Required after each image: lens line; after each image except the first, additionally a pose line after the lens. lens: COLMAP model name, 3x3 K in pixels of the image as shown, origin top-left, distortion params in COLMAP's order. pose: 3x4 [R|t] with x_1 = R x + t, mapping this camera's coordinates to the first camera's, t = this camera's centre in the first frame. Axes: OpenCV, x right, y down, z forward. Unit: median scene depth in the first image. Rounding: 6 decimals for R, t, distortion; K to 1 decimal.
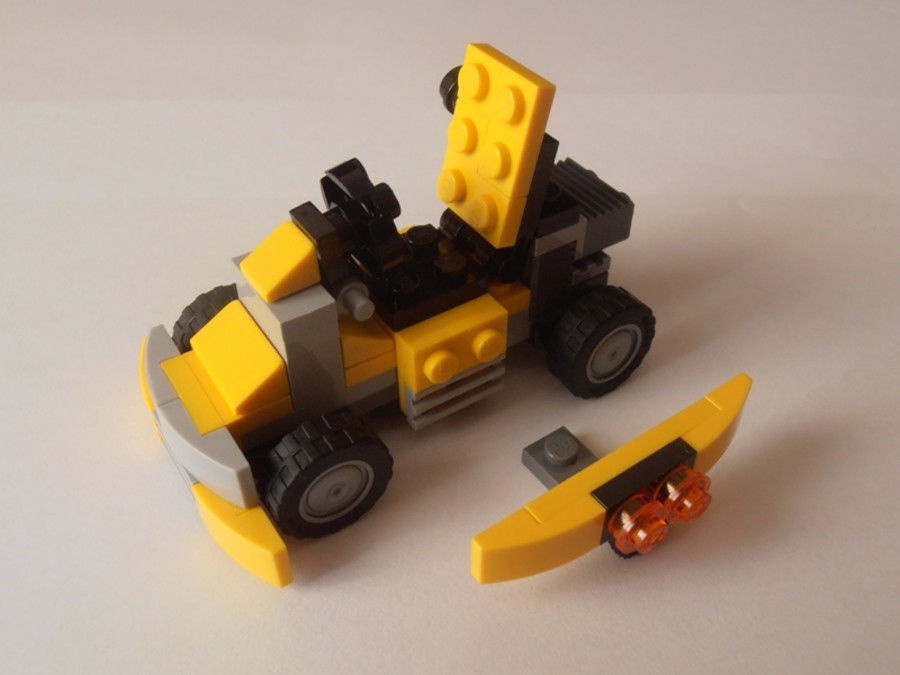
lens RADIAL K [[920.0, 0, 450.0], [0, 920.0, 337.5], [0, 0, 1]] dist [-0.000222, -0.004174]
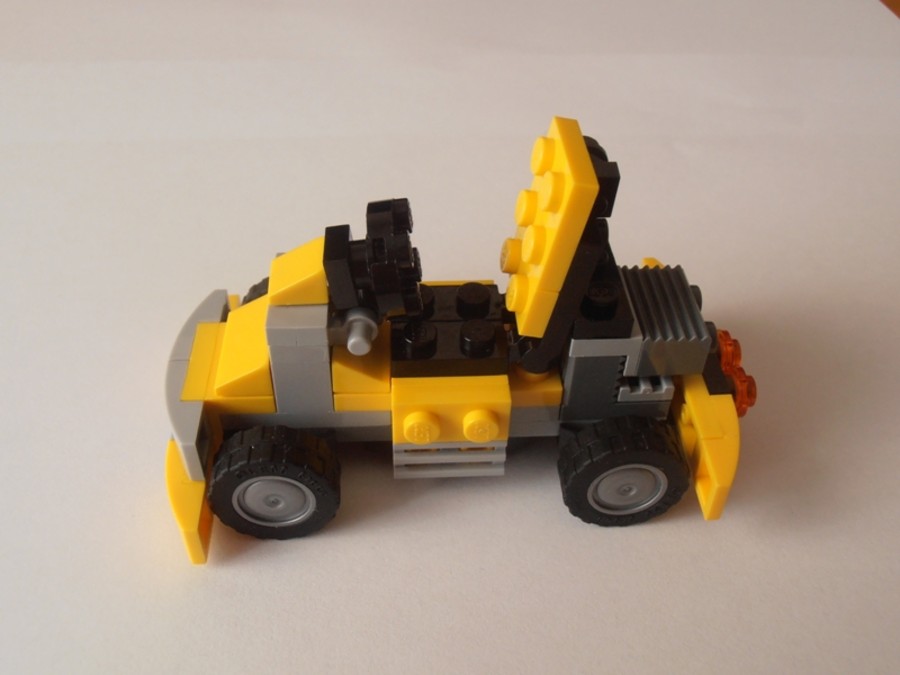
lens RADIAL K [[920.0, 0, 450.0], [0, 920.0, 337.5], [0, 0, 1]] dist [-0.000222, -0.004174]
pose [[0.866269, 0.353702, -0.352807, 0.327627], [-0.349823, 0.933640, 0.077066, -0.143853], [0.356653, 0.056660, 0.932517, 0.108999]]
